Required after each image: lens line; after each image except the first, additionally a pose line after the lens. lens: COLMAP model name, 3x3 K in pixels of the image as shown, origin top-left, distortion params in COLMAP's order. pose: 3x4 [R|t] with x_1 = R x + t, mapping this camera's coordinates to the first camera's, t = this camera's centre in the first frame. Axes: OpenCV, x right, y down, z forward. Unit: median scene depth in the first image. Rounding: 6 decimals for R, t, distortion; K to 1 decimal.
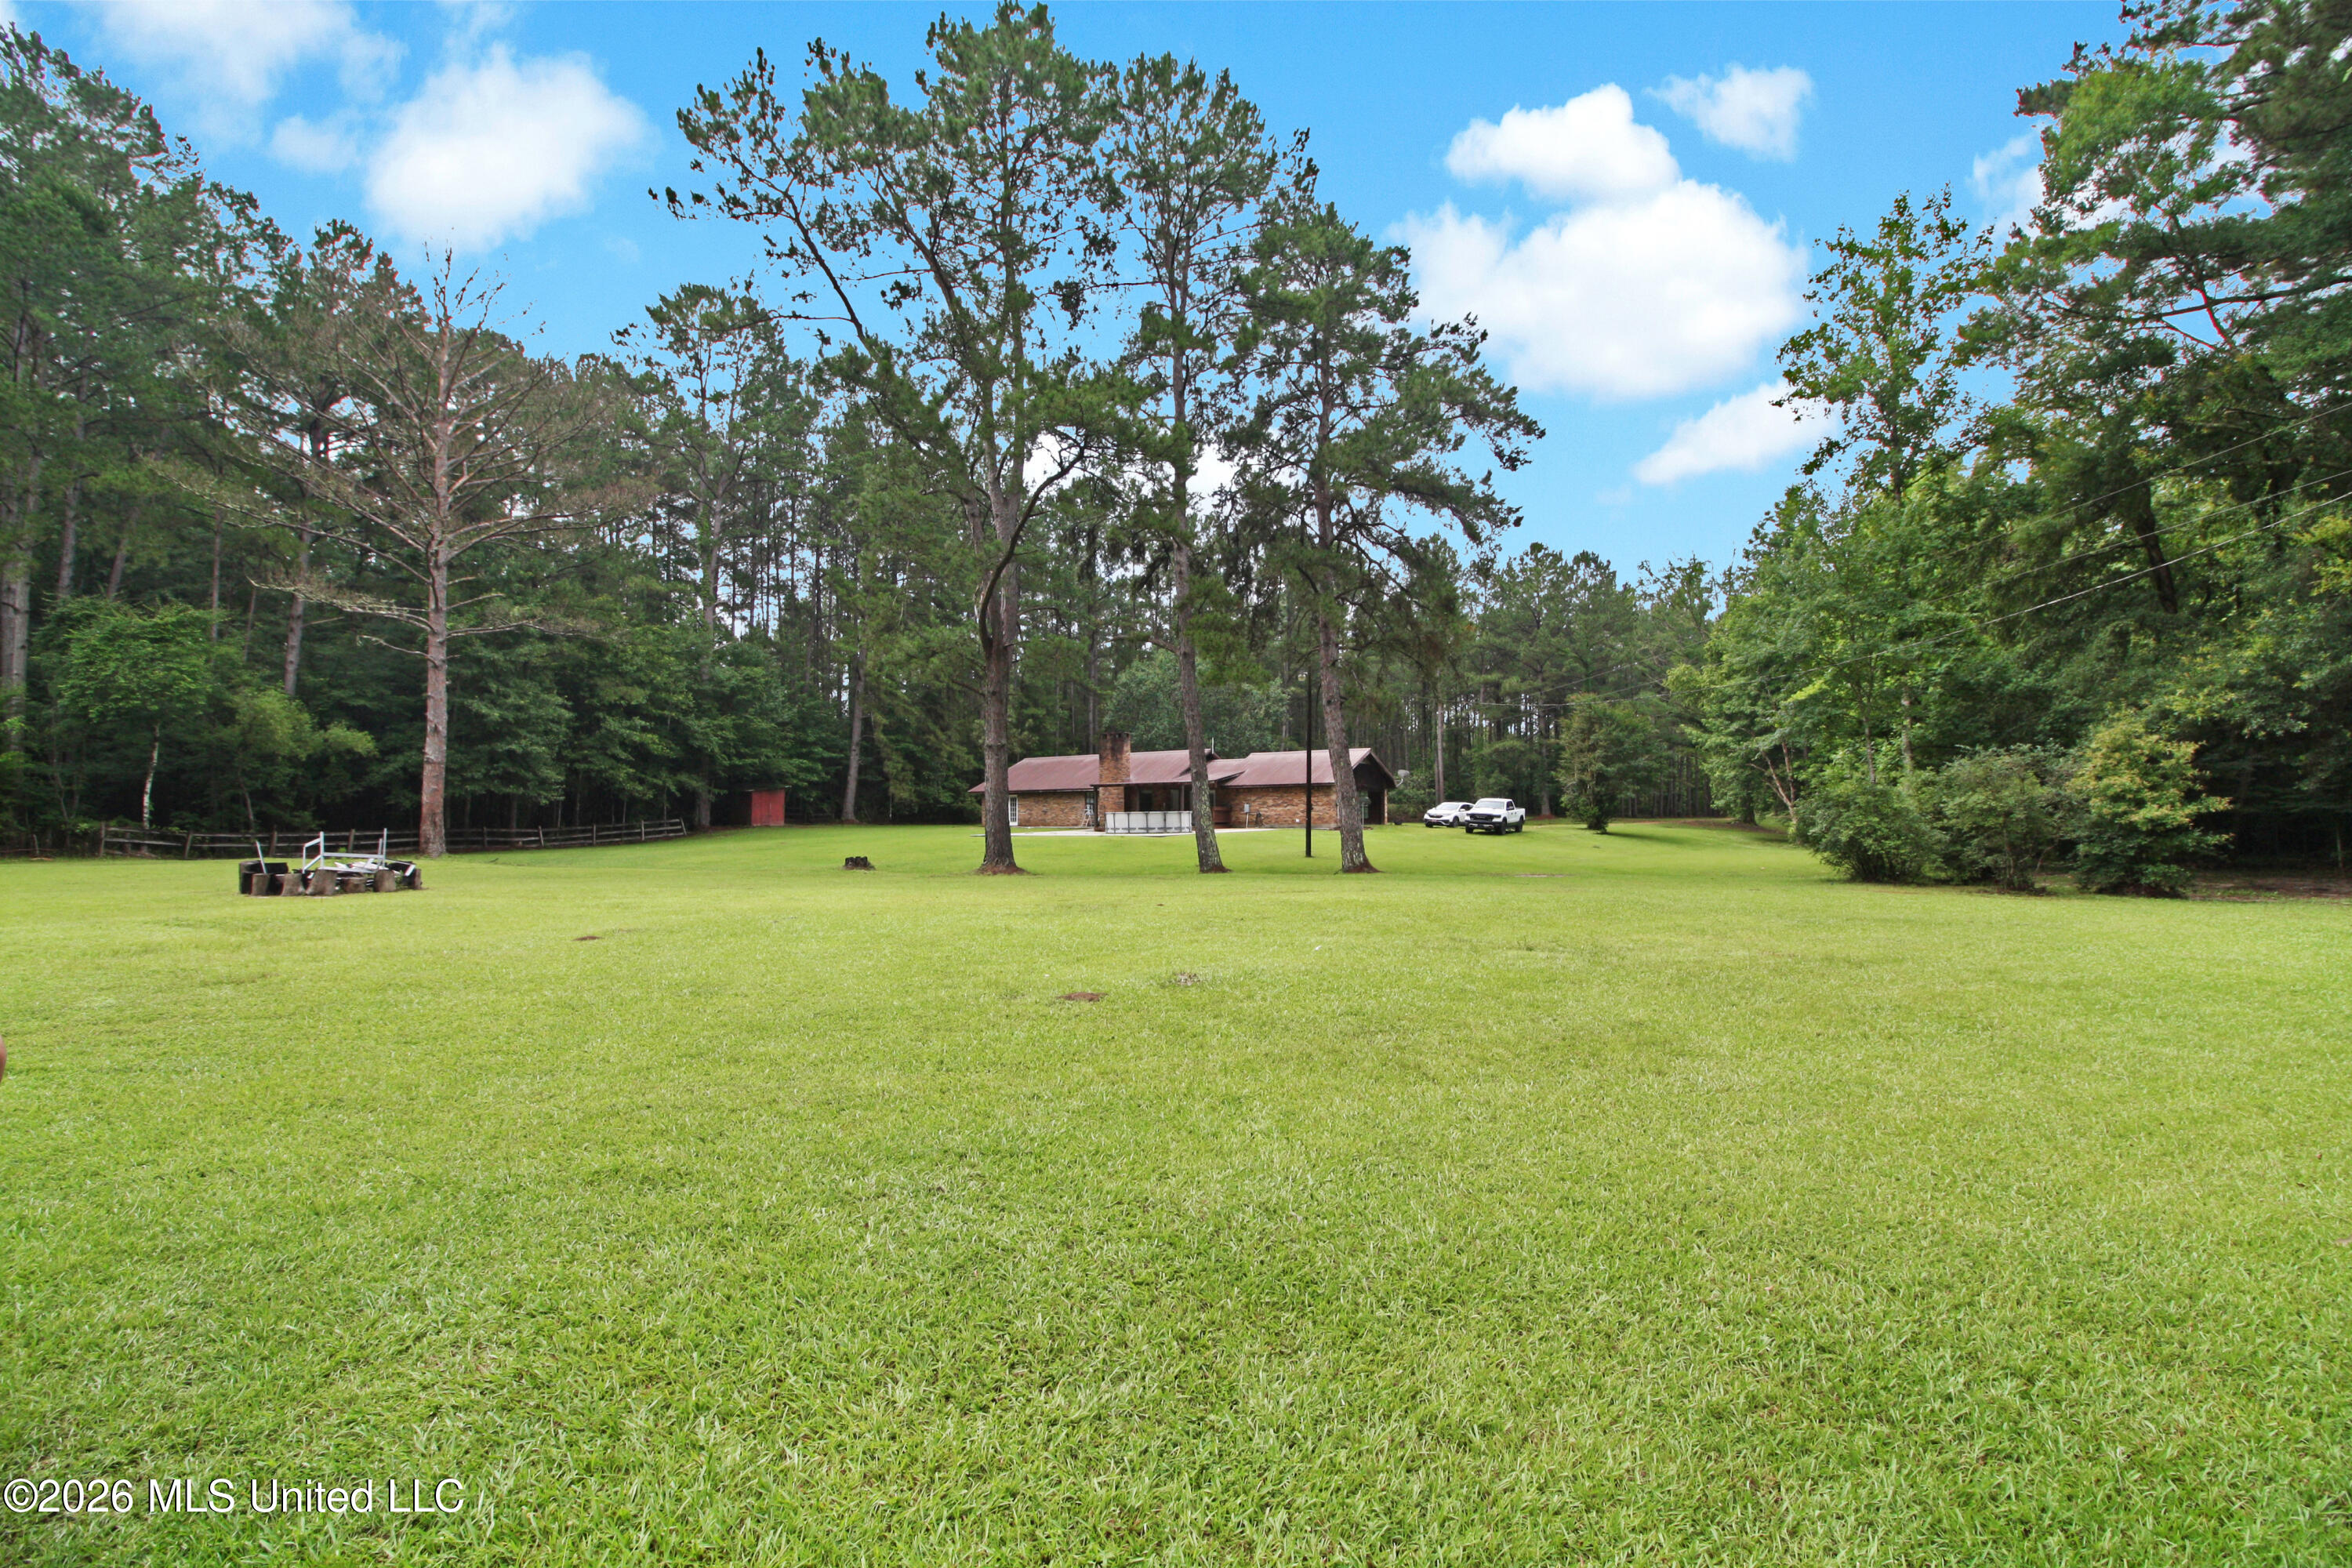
lens RADIAL K [[1087.6, 0, 1183.0], [0, 1087.6, 778.9], [0, 0, 1]] dist [-0.020926, -0.001223]
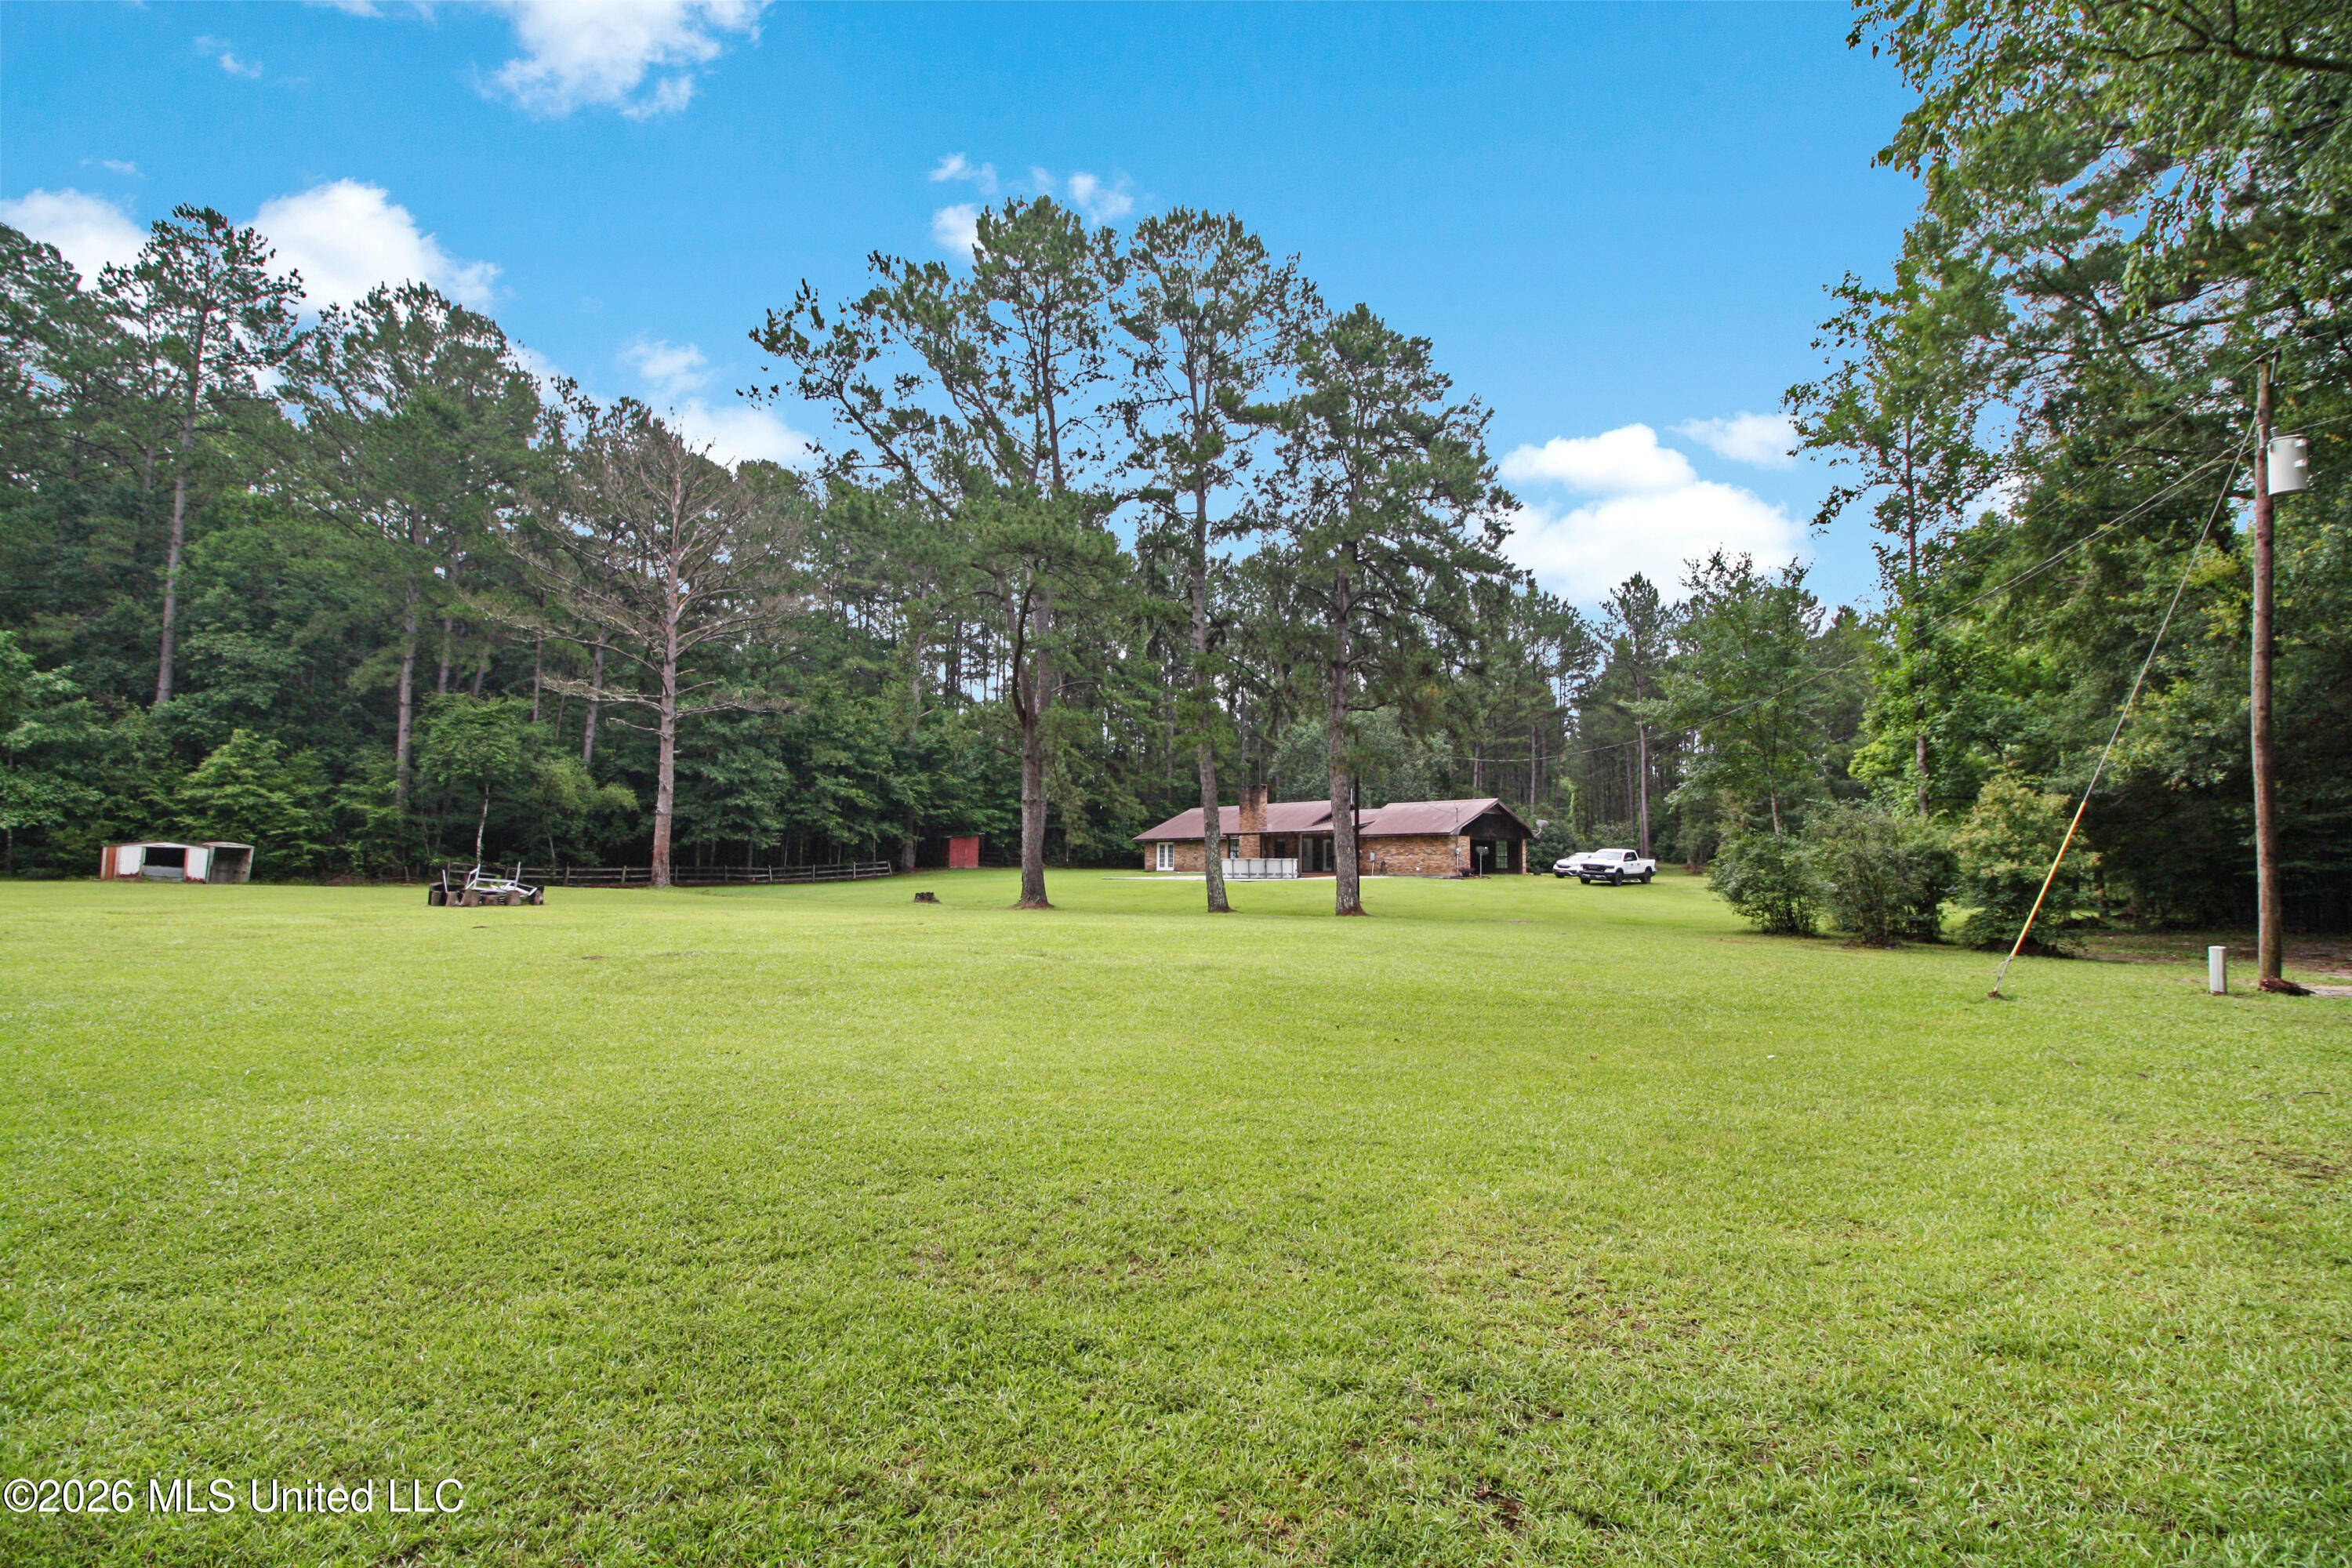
lens RADIAL K [[1087.6, 0, 1182.7], [0, 1087.6, 788.0], [0, 0, 1]] dist [-0.020926, -0.001223]
pose [[0.965356, -0.006907, -0.260844, 0.202204], [-0.002210, 0.999397, -0.034640, -0.002864], [0.260926, 0.034017, 0.964759, -0.073209]]
